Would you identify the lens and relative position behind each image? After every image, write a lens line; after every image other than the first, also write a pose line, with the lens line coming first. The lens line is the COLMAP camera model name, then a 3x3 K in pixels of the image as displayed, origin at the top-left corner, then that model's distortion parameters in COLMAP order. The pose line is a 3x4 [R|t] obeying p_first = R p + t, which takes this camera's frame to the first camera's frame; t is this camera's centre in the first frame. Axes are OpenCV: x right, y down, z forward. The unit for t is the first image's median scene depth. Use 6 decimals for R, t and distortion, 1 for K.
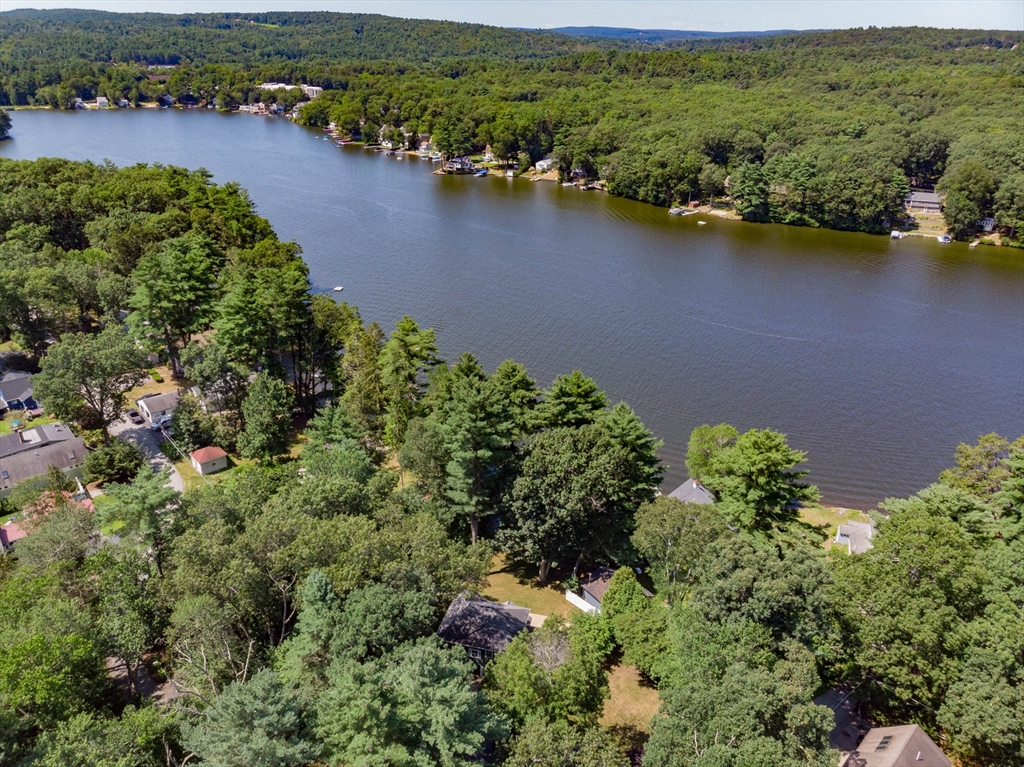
lens RADIAL K [[719.0, 0, 512.0], [0, 719.0, 383.5], [0, 0, 1]] dist [-0.128175, 0.000421]
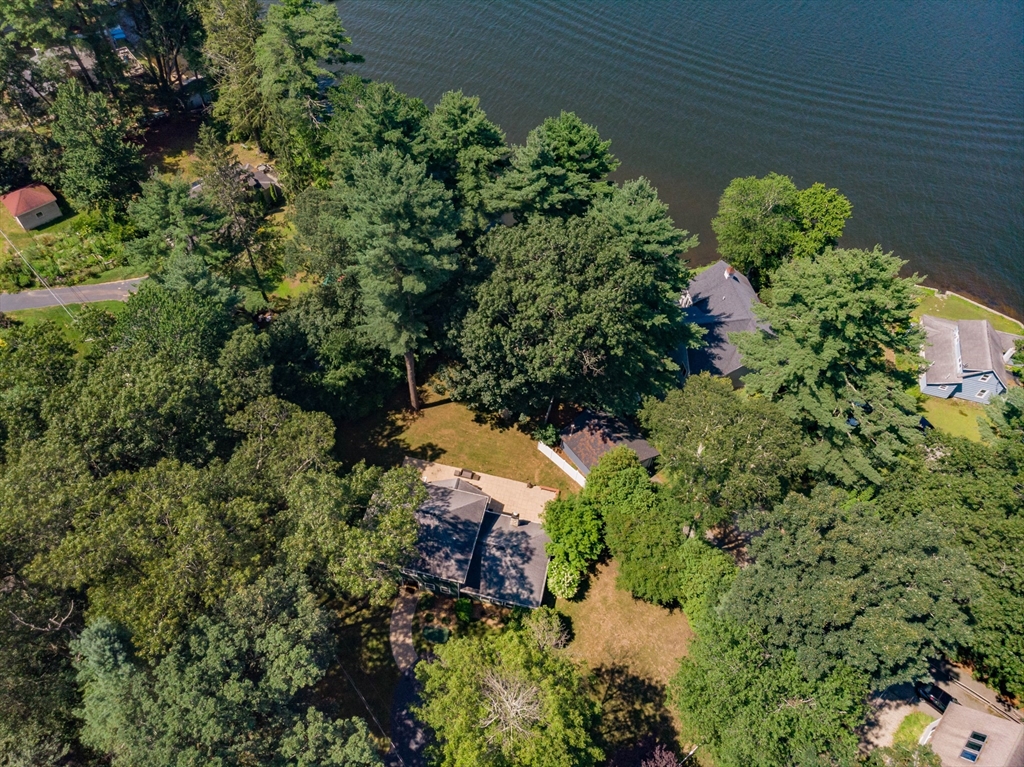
lens RADIAL K [[706.4, 0, 512.0], [0, 706.4, 383.5], [0, 0, 1]] dist [-0.004537, -0.041006]
pose [[0.999071, -0.002614, 0.043016, 0.018697], [-0.018899, 0.870480, 0.491841, -0.122823], [-0.038730, -0.492197, 0.869622, 0.417183]]
